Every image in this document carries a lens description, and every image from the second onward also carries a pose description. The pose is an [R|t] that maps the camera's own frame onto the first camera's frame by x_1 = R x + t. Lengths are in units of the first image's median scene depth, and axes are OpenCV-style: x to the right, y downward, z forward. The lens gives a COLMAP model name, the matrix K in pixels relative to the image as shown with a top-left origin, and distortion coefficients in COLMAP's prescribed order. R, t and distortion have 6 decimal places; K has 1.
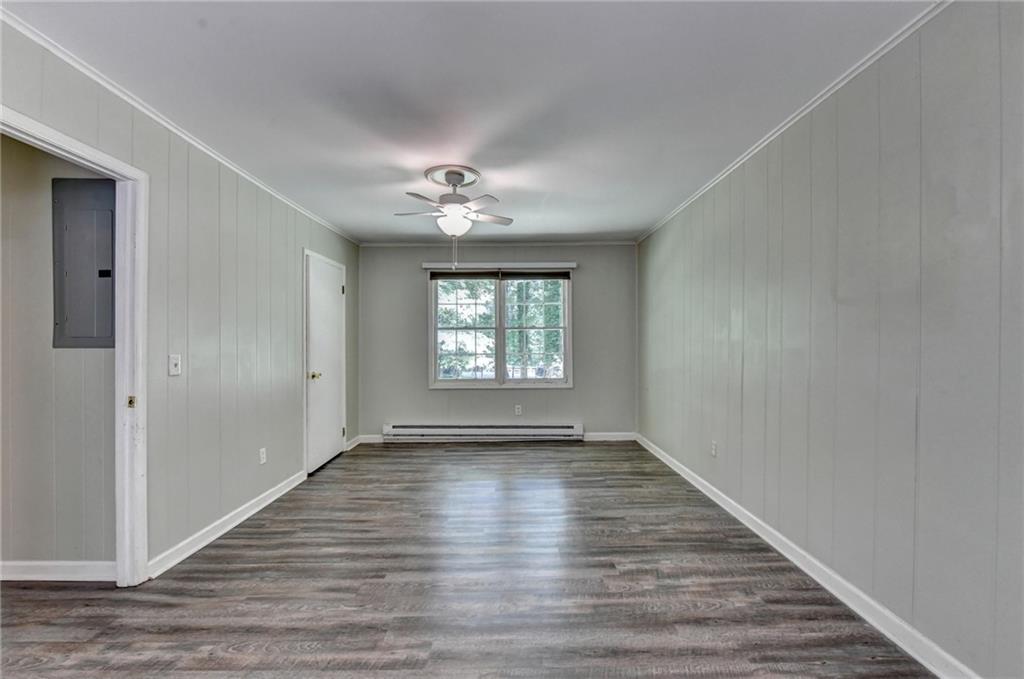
lens RADIAL K [[412.3, 0, 490.7], [0, 412.3, 337.8], [0, 0, 1]] dist [-0.001537, -0.000357]
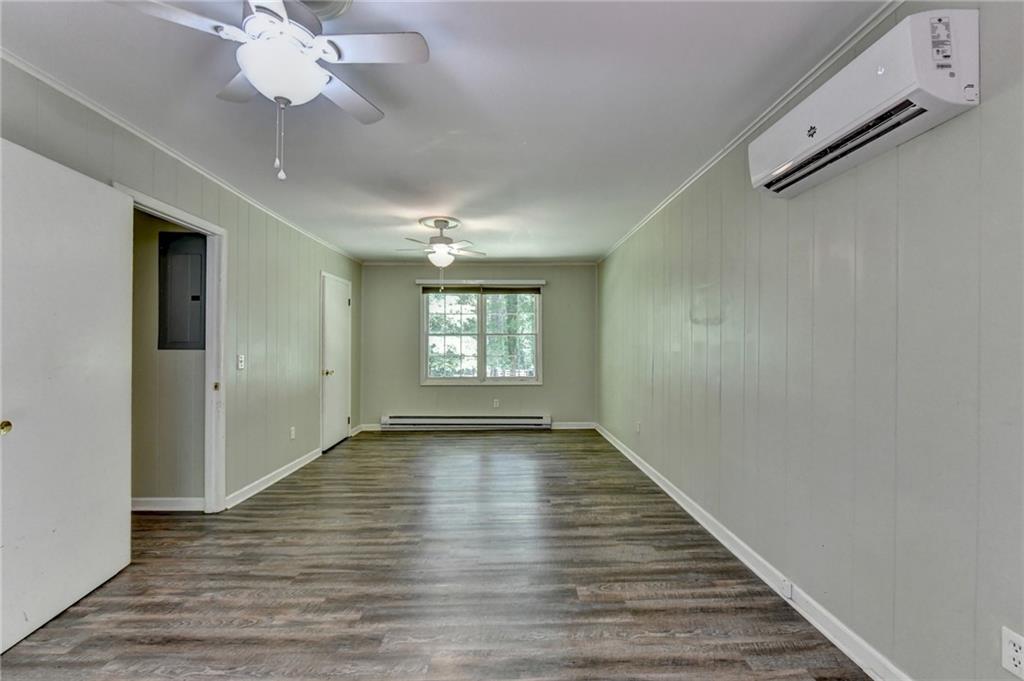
lens RADIAL K [[414.6, 0, 512.0], [0, 414.6, 340.5], [0, 0, 1]] dist [-0.002346, -0.000181]
pose [[0.997571, 0.006106, 0.069393, 0.048916], [-0.006009, 0.999981, -0.001608, -0.008267], [-0.069401, 0.001187, 0.997588, -0.354181]]
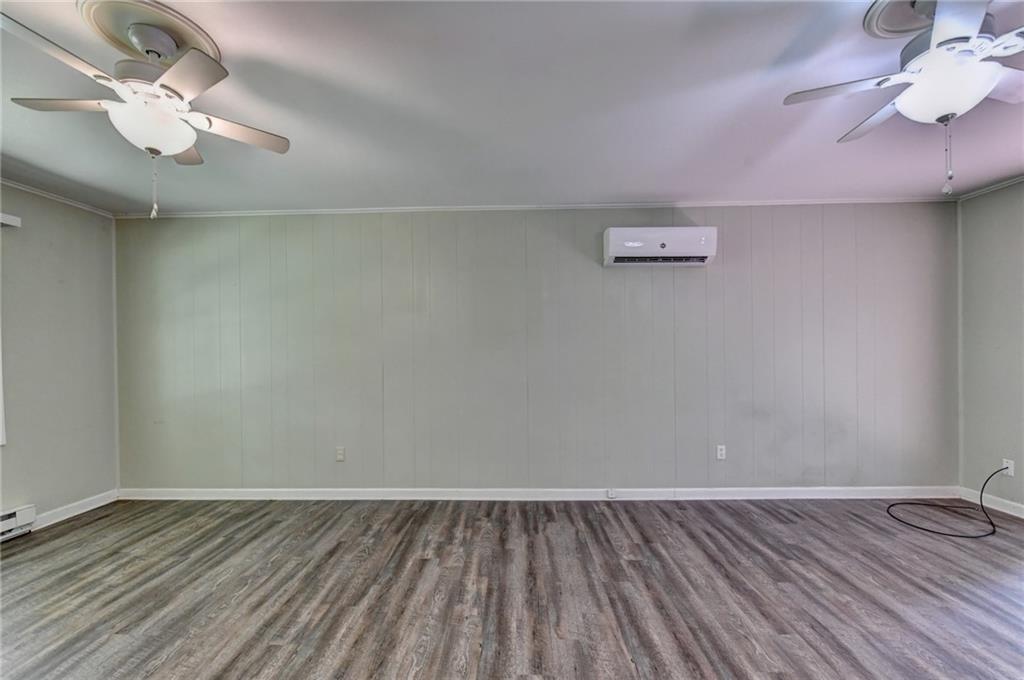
lens RADIAL K [[384.4, 0, 555.8], [0, 384.4, 347.8], [0, 0, 1]] dist [0.000256, -0.000001]
pose [[-0.012980, 0.021380, 0.999687, -0.582904], [-0.003238, 0.999765, -0.021424, 0.009681], [-0.999911, -0.003515, -0.012908, 0.526535]]
